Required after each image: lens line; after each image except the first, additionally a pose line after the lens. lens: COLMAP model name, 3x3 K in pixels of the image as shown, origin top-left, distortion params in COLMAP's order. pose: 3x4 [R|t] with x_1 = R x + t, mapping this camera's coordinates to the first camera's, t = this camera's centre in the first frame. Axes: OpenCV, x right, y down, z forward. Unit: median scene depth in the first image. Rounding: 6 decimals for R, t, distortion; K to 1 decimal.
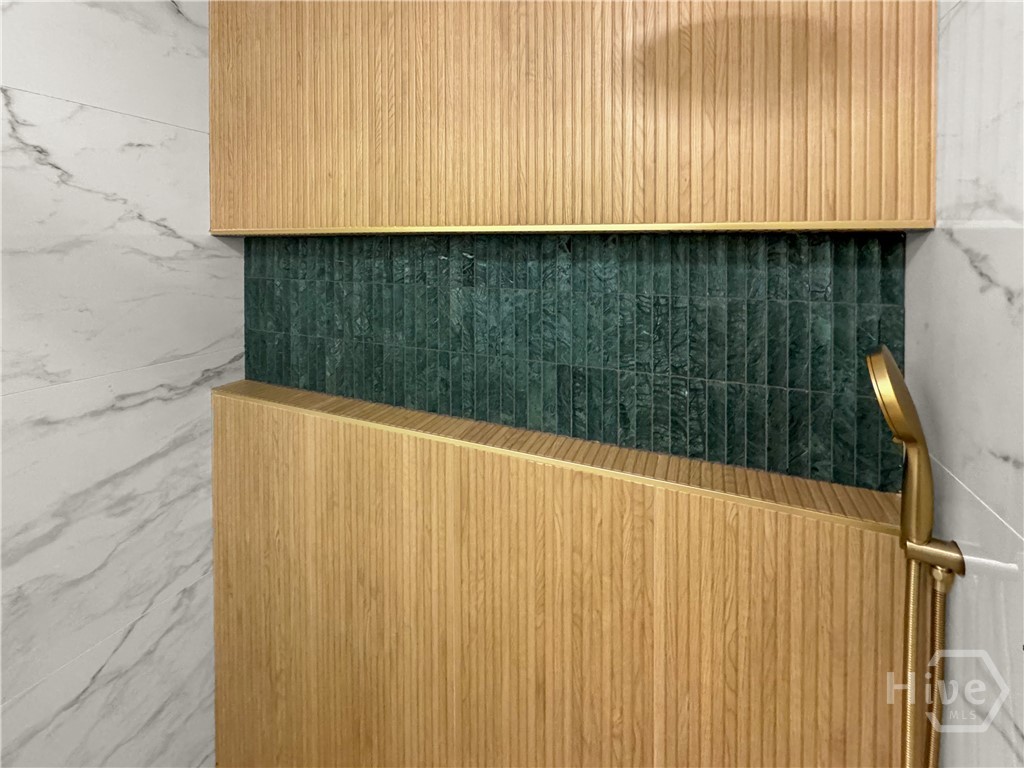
lens RADIAL K [[409.7, 0, 466.0], [0, 409.7, 386.8], [0, 0, 1]] dist [-0.001147, -0.000178]
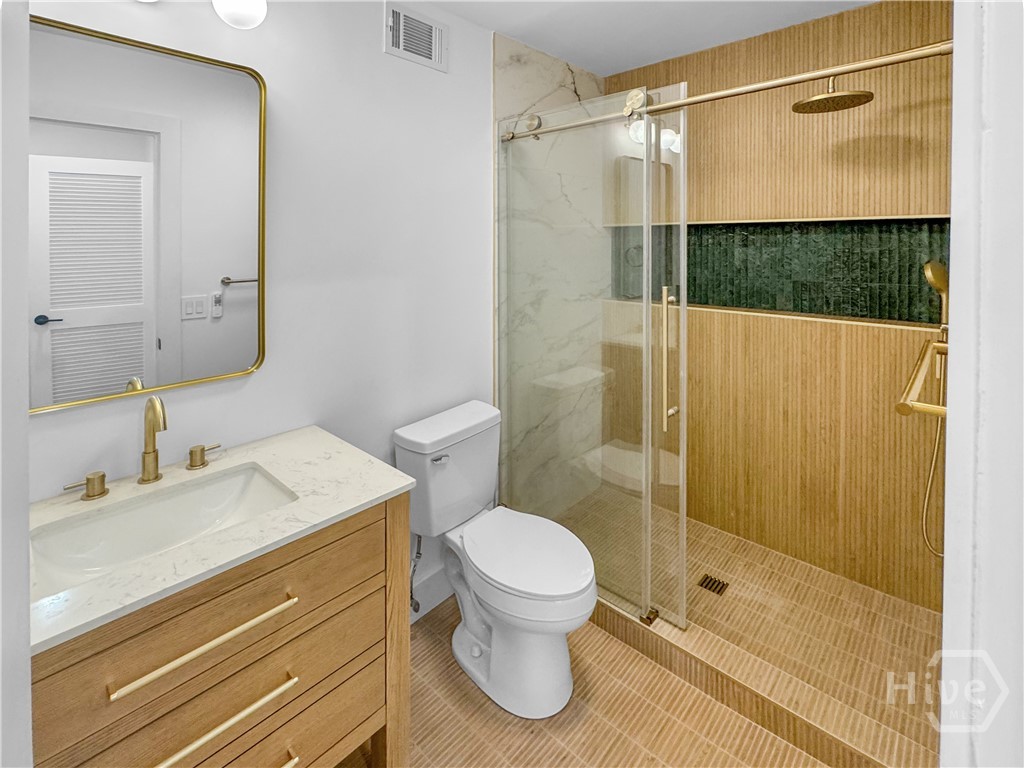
lens RADIAL K [[458.1, 0, 511.5], [0, 458.1, 348.5], [0, 0, 1]] dist [-0.002509, -0.000464]
pose [[0.969584, 0.041843, -0.241155, -0.705477], [-0.064237, 0.994243, -0.085761, 0.687686], [0.236178, 0.098643, 0.966690, -1.885563]]
